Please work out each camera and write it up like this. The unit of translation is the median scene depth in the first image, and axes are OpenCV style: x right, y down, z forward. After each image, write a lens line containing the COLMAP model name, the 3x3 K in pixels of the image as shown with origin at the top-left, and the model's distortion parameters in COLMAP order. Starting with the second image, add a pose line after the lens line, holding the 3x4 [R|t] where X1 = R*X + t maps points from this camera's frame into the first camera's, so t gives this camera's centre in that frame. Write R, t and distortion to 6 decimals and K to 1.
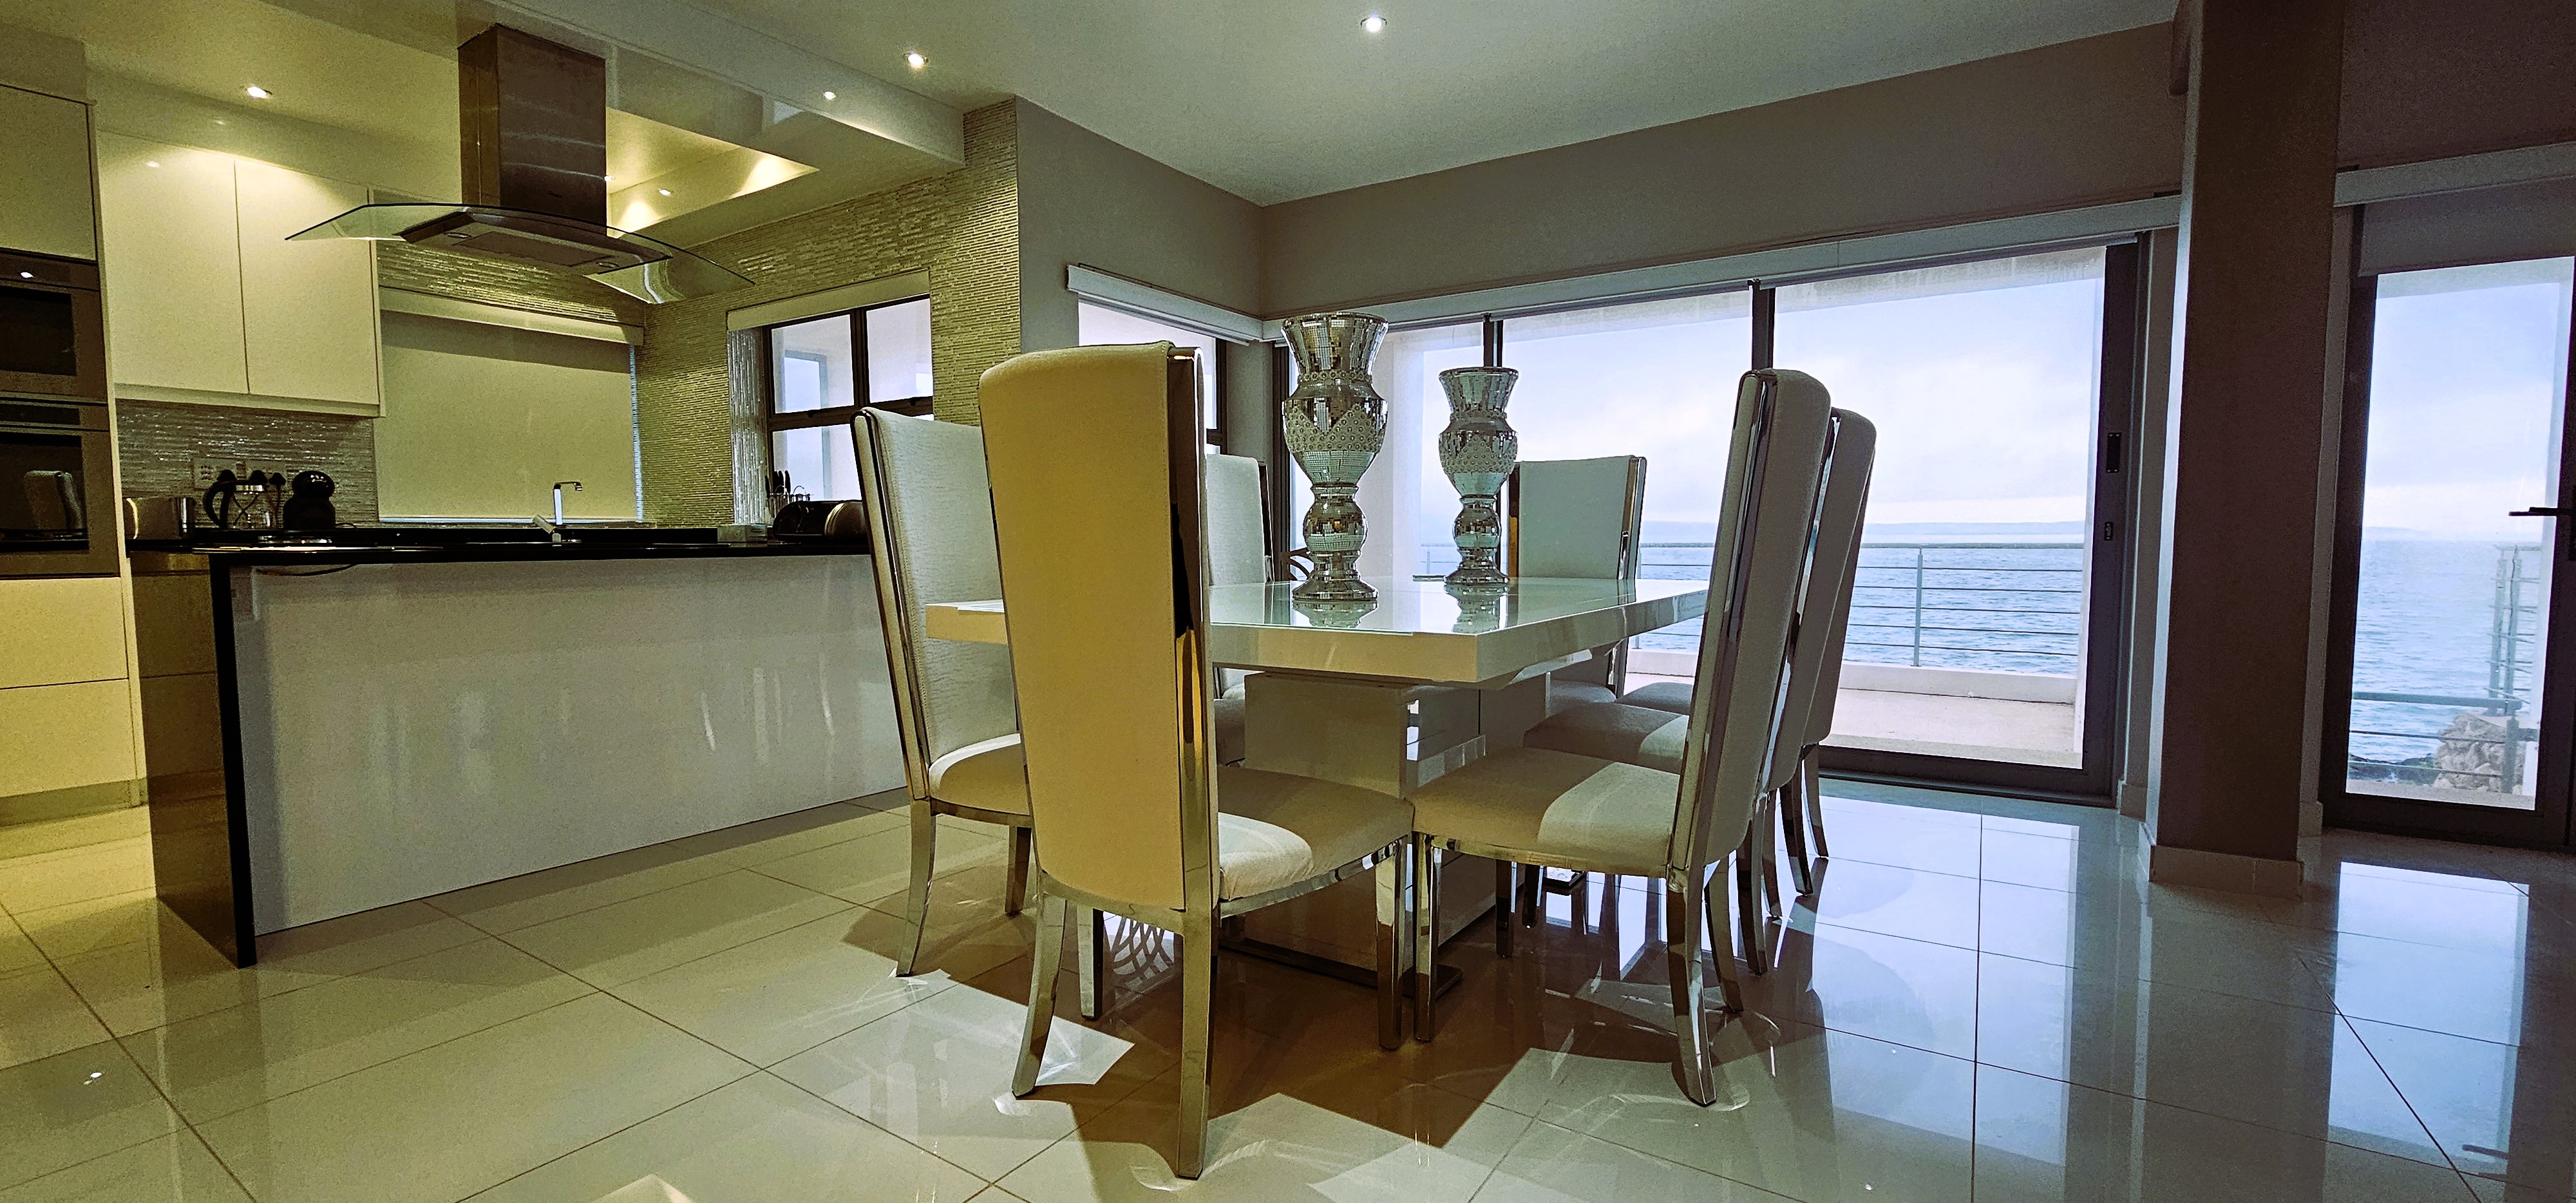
lens RADIAL K [[1049.0, 0, 1288.0], [0, 1049.0, 601.5], [0, 0, 1]] dist [0.019791, -0.000044]
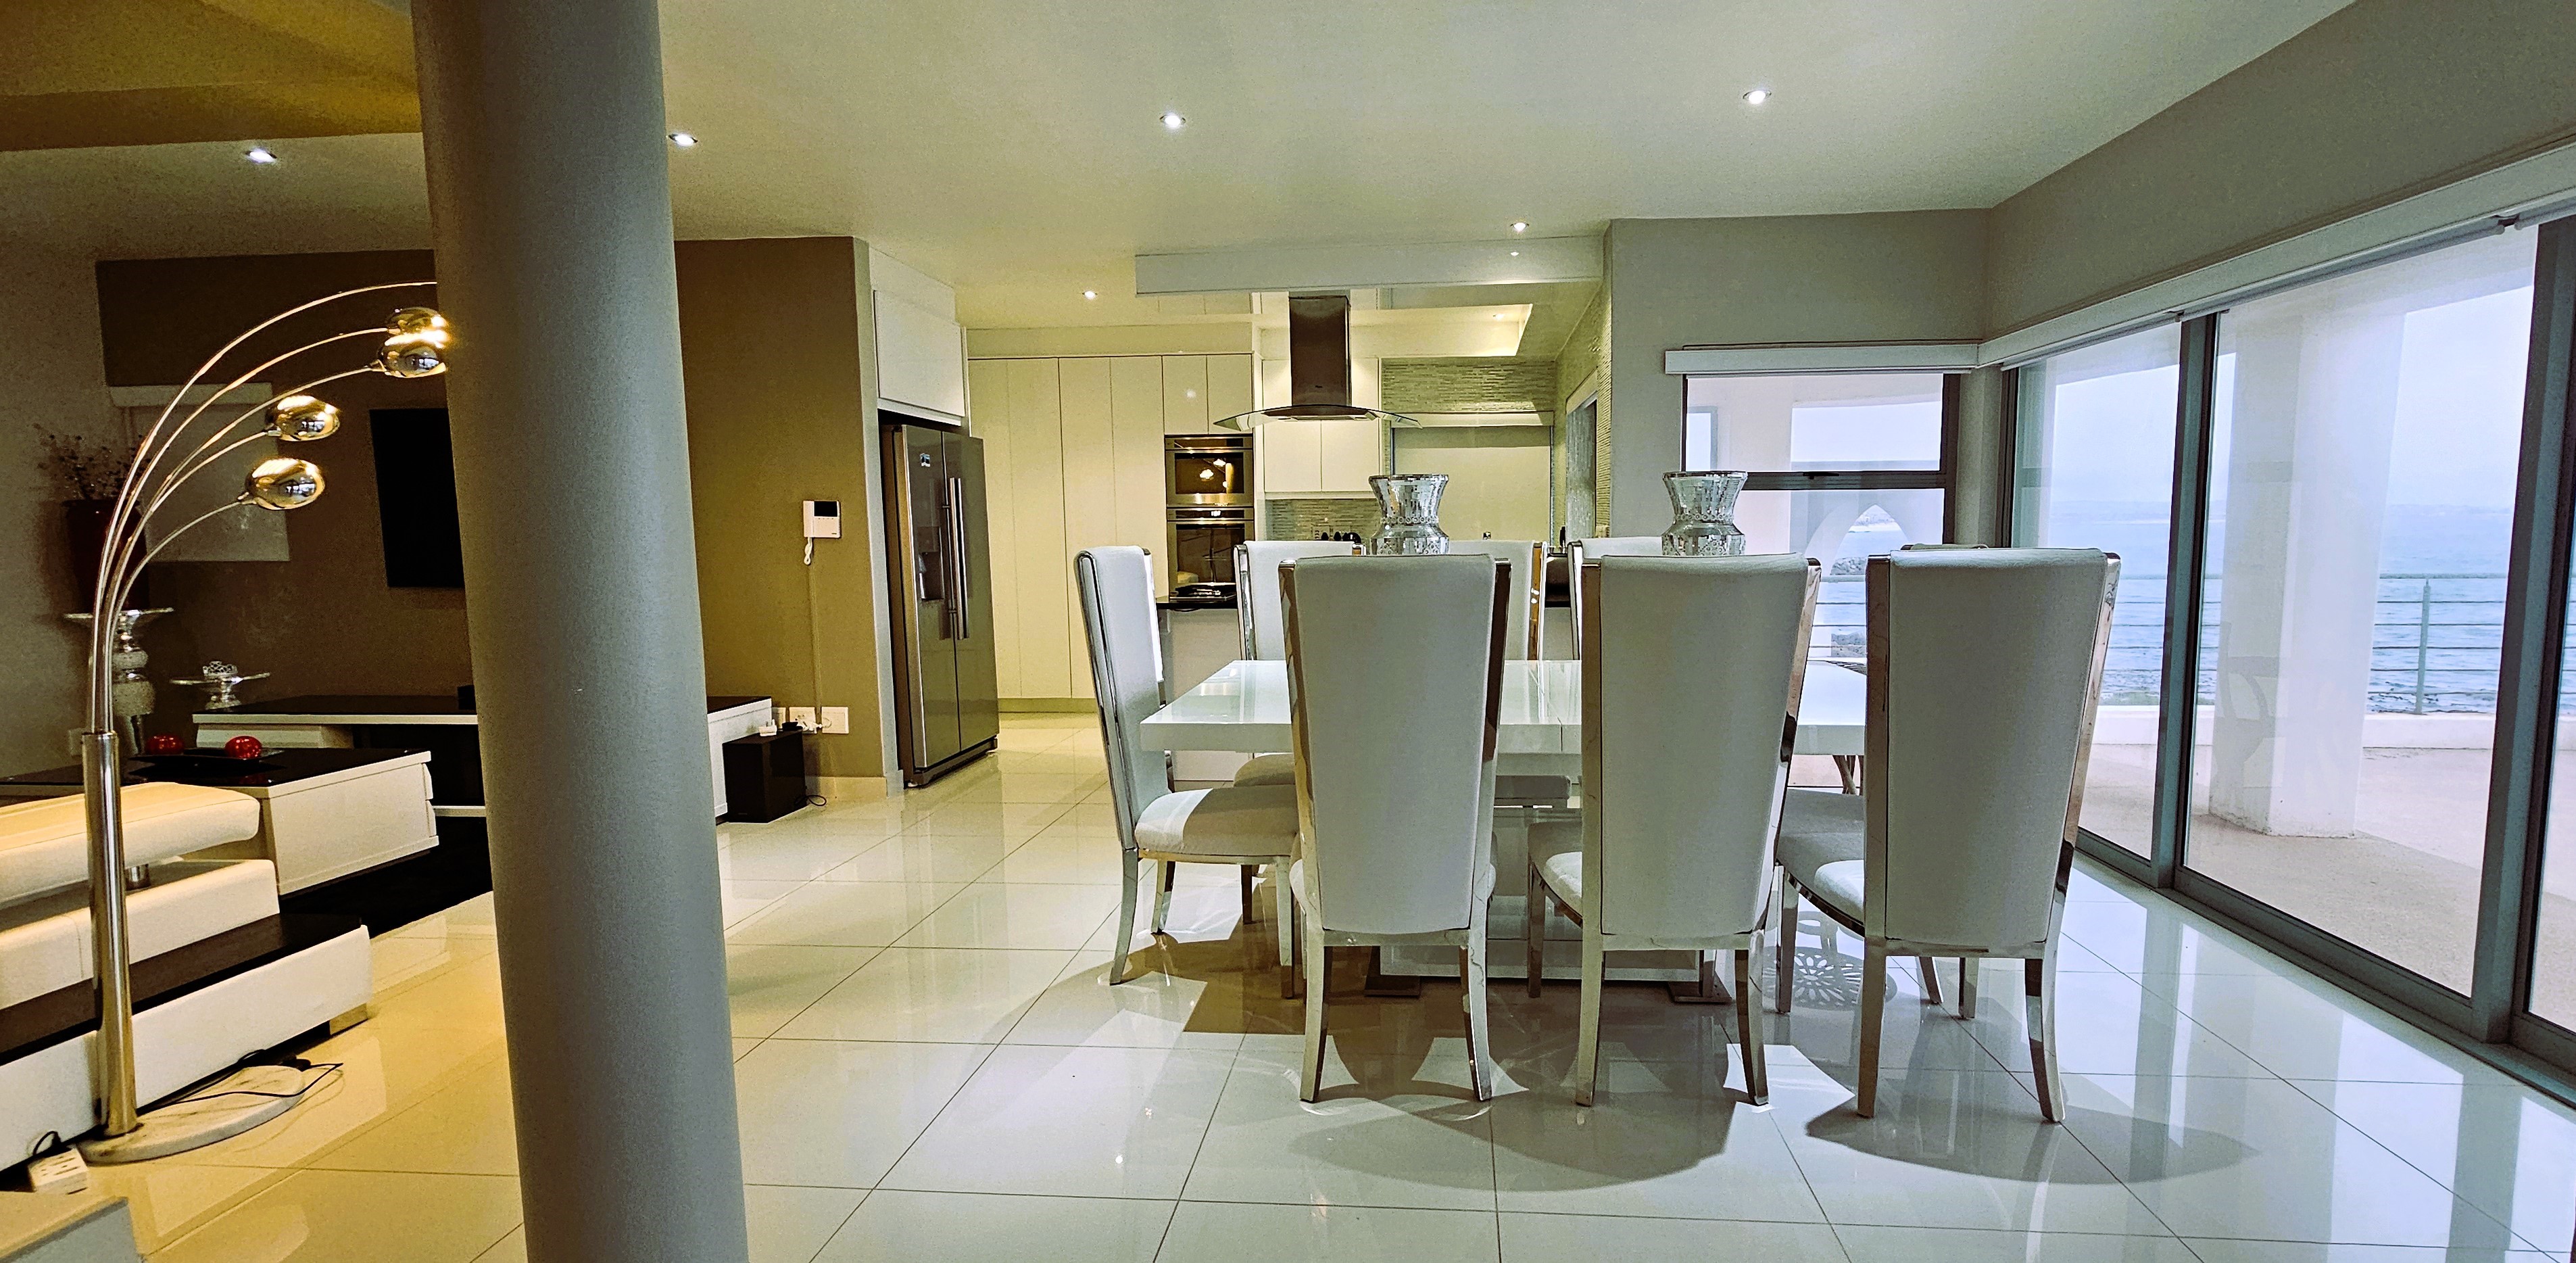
lens RADIAL K [[1110.4, 0, 1288.0], [0, 1110.4, 631.5], [0, 0, 1]] dist [0.000584, 0.000021]
pose [[0.430972, 0.091875, -0.897676, 0.847250], [-0.053450, 0.995656, 0.076242, -0.122892], [0.900781, 0.015122, 0.434010, 0.184660]]
